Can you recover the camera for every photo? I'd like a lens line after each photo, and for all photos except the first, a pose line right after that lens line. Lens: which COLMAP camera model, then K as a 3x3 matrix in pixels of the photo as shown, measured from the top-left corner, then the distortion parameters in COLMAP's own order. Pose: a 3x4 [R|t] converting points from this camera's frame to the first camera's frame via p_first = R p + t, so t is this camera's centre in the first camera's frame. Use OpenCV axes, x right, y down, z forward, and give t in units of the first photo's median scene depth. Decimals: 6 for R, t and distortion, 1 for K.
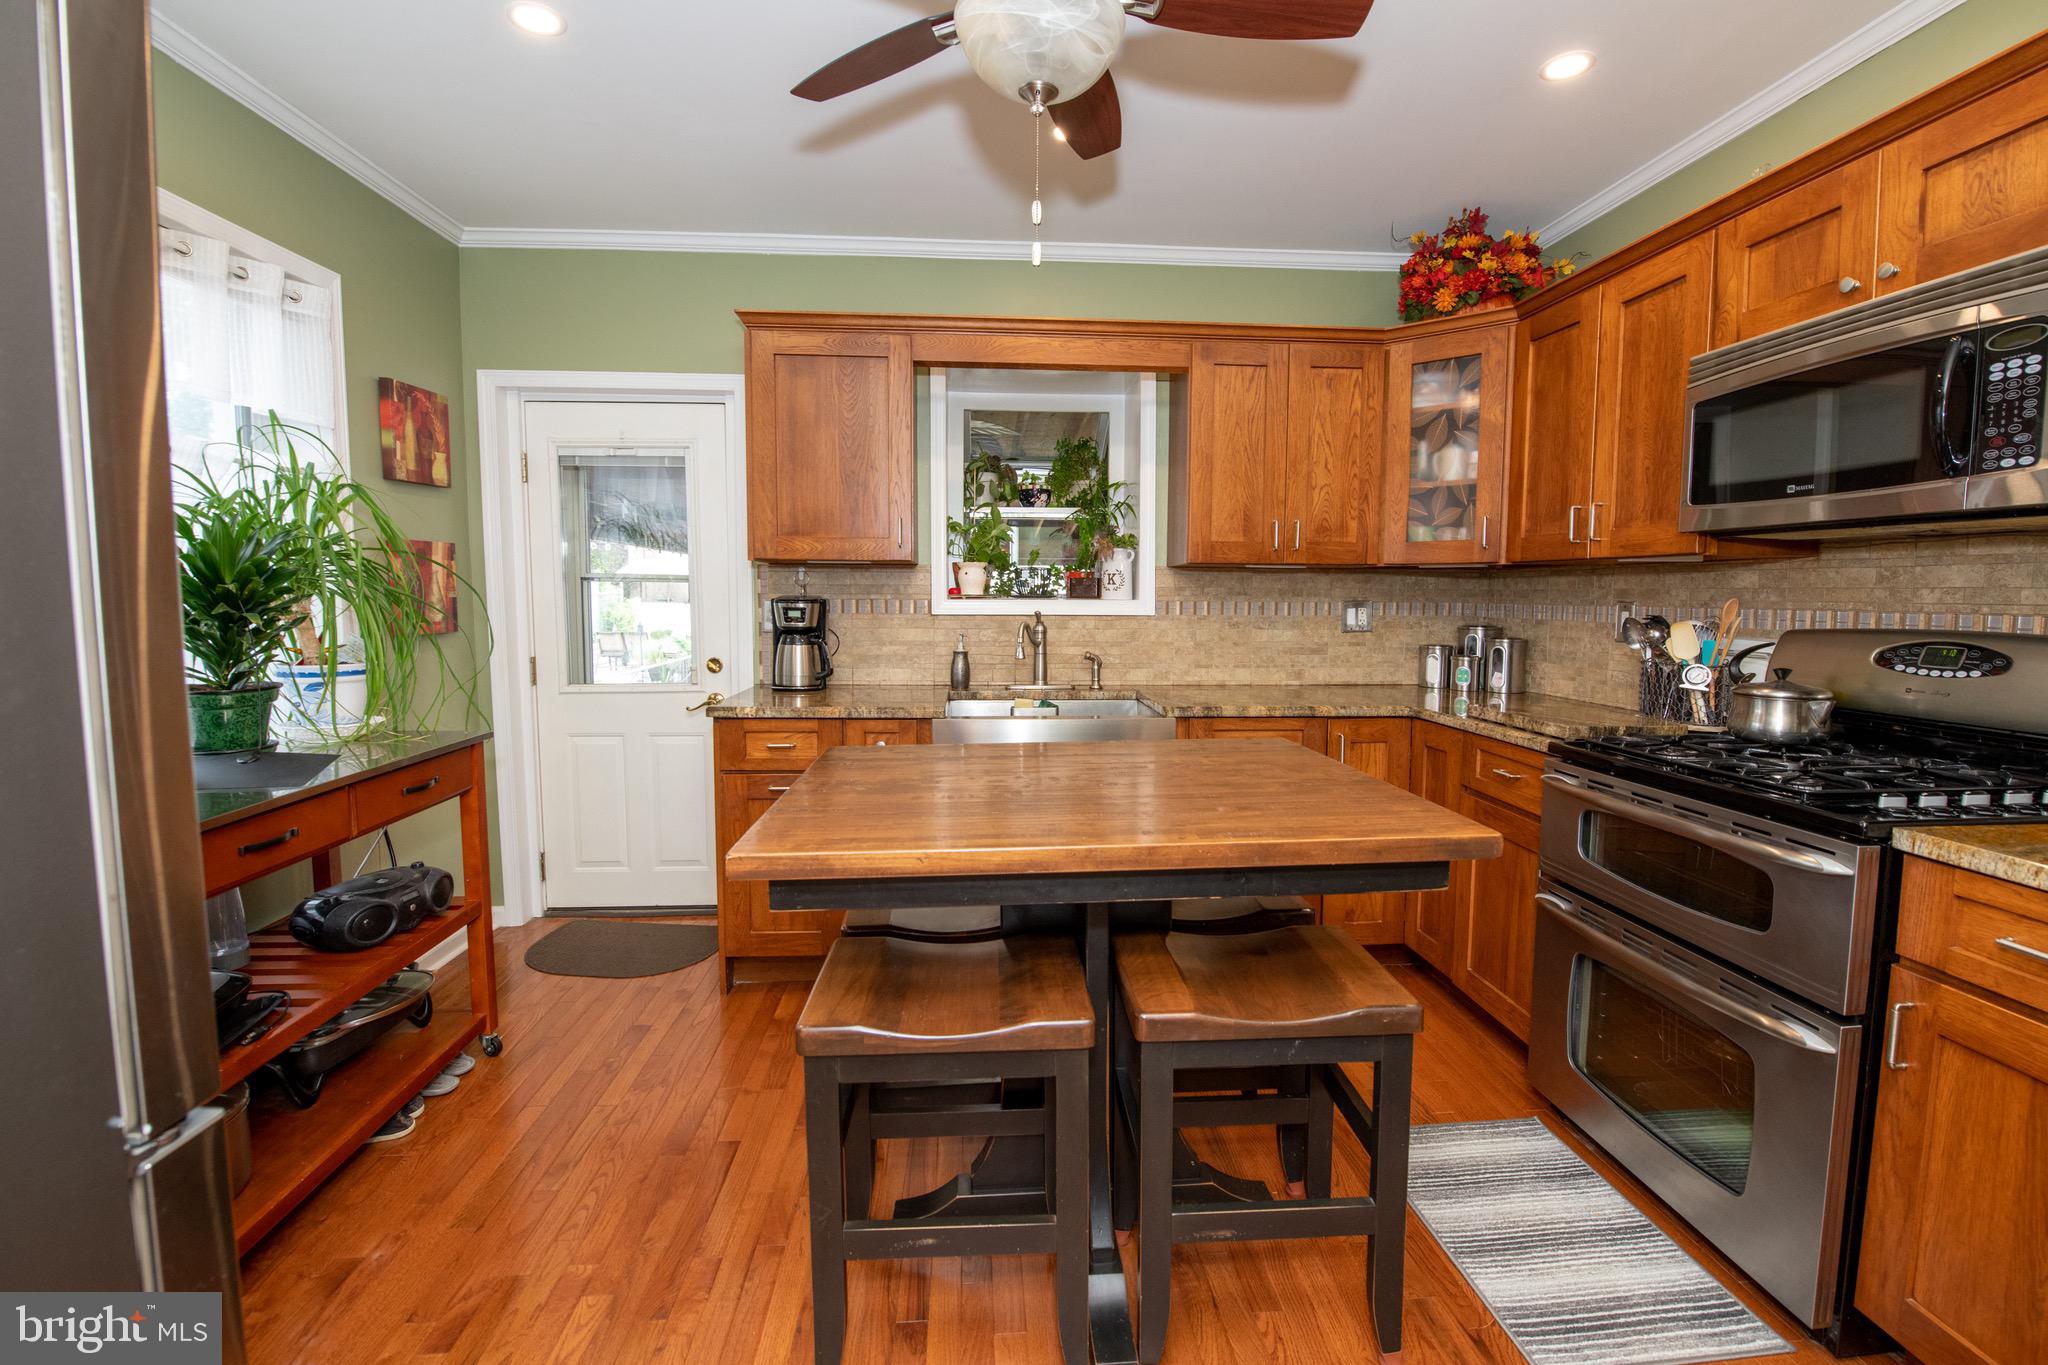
lens RADIAL K [[886.3, 0, 1034.3], [0, 886.3, 665.6], [0, 0, 1]] dist [-0.018542, -0.000705]
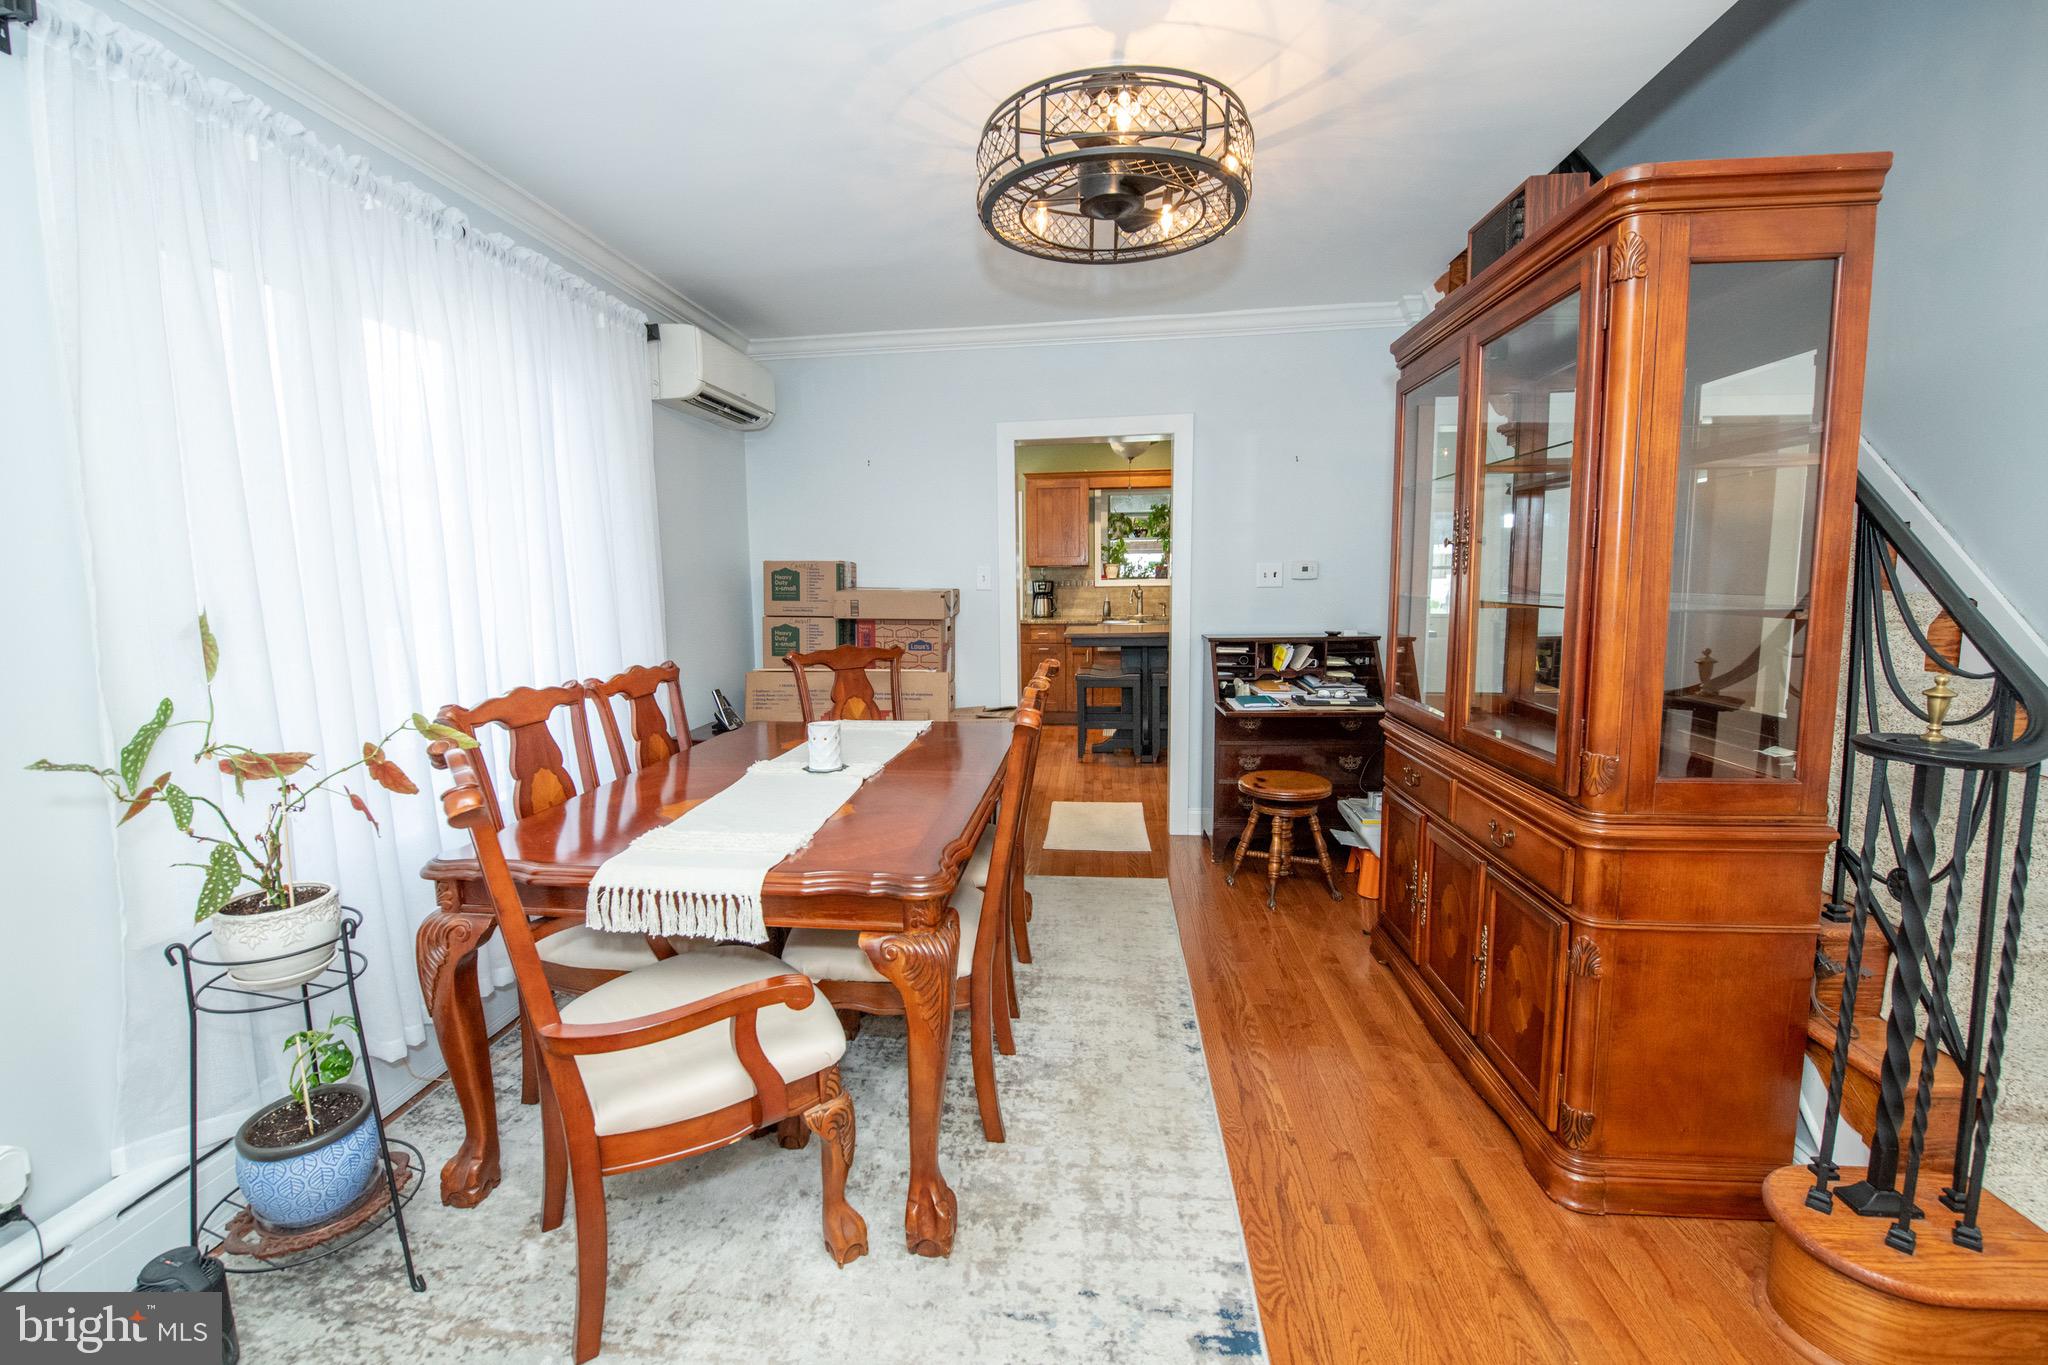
lens RADIAL K [[875.3, 0, 995.7], [0, 875.3, 678.4], [0, 0, 1]] dist [-0.017718, -0.000561]
pose [[0.980648, 0.005596, -0.195698, 0.096674], [0.002224, 0.999208, 0.039719, 0.109530], [0.195765, -0.039385, 0.979860, -1.578813]]
